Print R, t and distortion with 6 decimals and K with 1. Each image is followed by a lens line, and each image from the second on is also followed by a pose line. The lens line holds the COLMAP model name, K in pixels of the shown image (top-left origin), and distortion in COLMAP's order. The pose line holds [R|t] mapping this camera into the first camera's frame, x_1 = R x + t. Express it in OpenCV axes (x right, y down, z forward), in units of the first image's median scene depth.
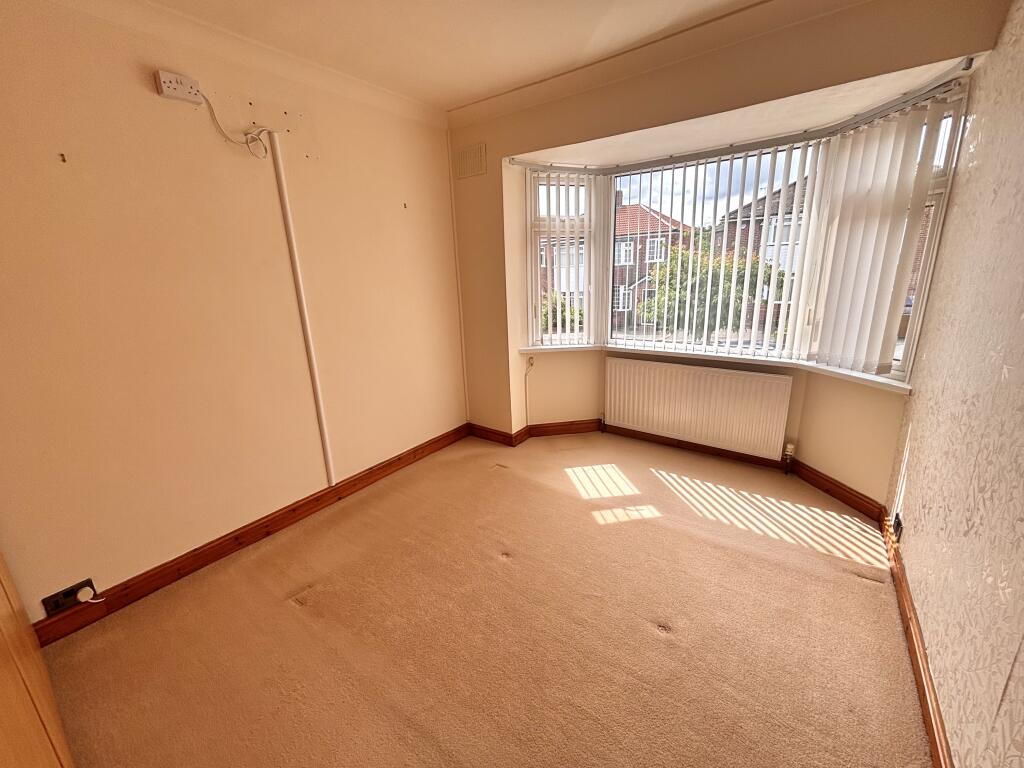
lens RADIAL K [[414.1, 0, 509.0], [0, 414.1, 381.5], [0, 0, 1]] dist [-0.000500, -0.000216]
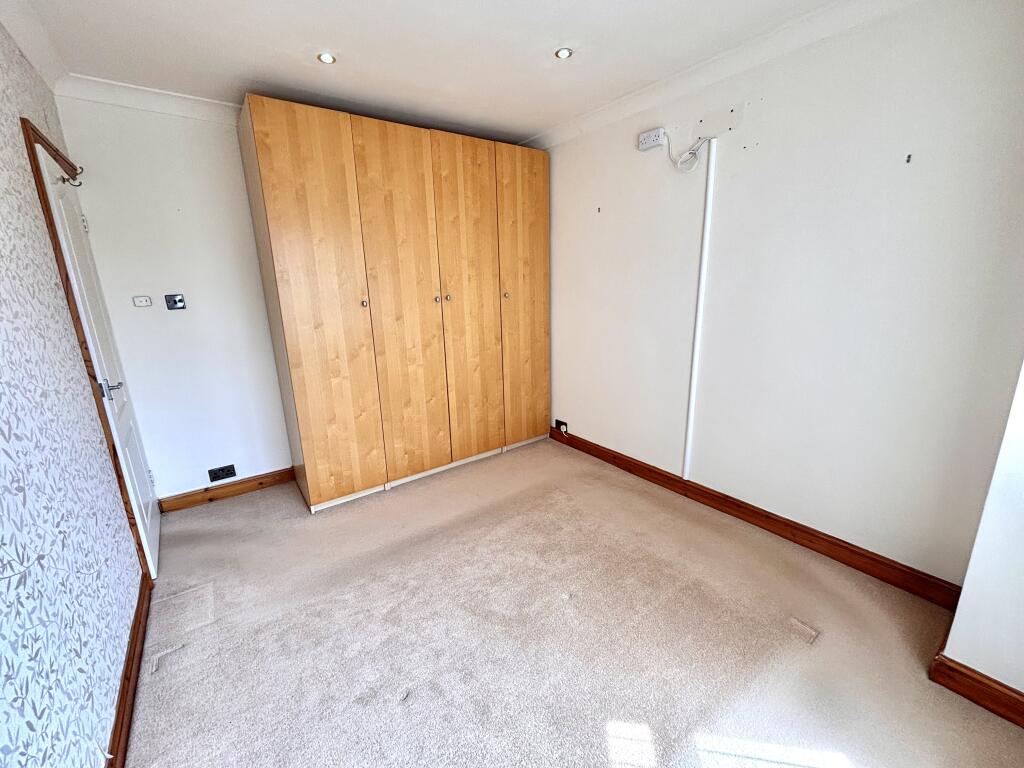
lens RADIAL K [[414.1, 0, 509.0], [0, 414.1, 381.5], [0, 0, 1]] dist [-0.000500, -0.000216]
pose [[-0.302871, 0.279618, -0.911089, 0.755135], [-0.206034, 0.914172, 0.349055, -0.314419], [0.930494, 0.293434, -0.219266, 0.976569]]
